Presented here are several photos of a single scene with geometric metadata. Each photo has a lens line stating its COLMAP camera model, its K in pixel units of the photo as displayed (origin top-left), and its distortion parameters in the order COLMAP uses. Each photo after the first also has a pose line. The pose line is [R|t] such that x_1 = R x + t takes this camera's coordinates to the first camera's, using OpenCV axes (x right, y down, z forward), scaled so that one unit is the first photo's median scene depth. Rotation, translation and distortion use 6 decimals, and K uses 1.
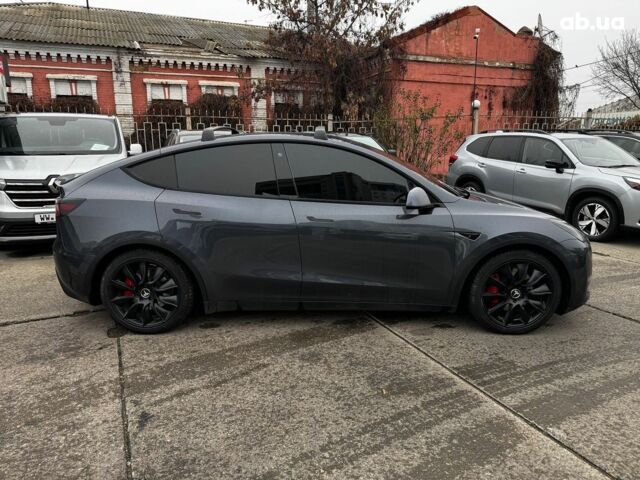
lens RADIAL K [[453.1, 0, 320.0], [0, 453.1, 240.0], [0, 0, 1]] dist [0.008790, -0.005821]
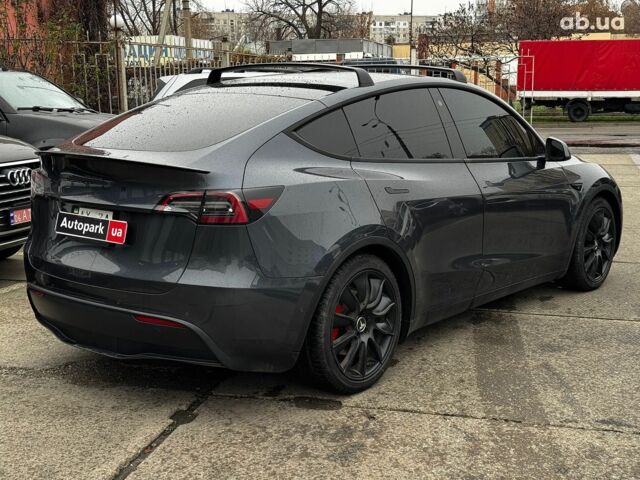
lens RADIAL K [[899.7, 0, 320.0], [0, 899.7, 240.0], [0, 0, 1]] dist [0.143311, -0.139802]
pose [[0.618227, -0.133652, 0.774553, -0.737618], [0.167569, 0.985194, 0.036250, -0.029290], [-0.767930, 0.107380, 0.631469, 0.125805]]
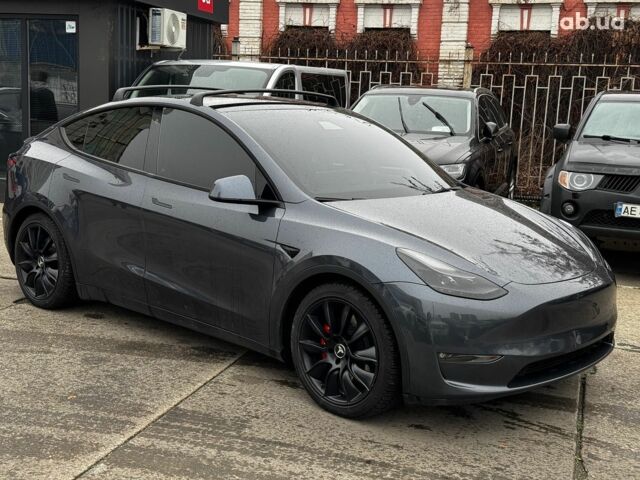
lens RADIAL K [[899.7, 0, 320.0], [0, 899.7, 240.0], [0, 0, 1]] dist [0.143311, -0.139802]
pose [[0.735334, 0.139965, -0.663094, 0.642520], [-0.180809, 0.983493, 0.007087, -0.022539], [0.653140, 0.114682, 0.748502, -0.007648]]
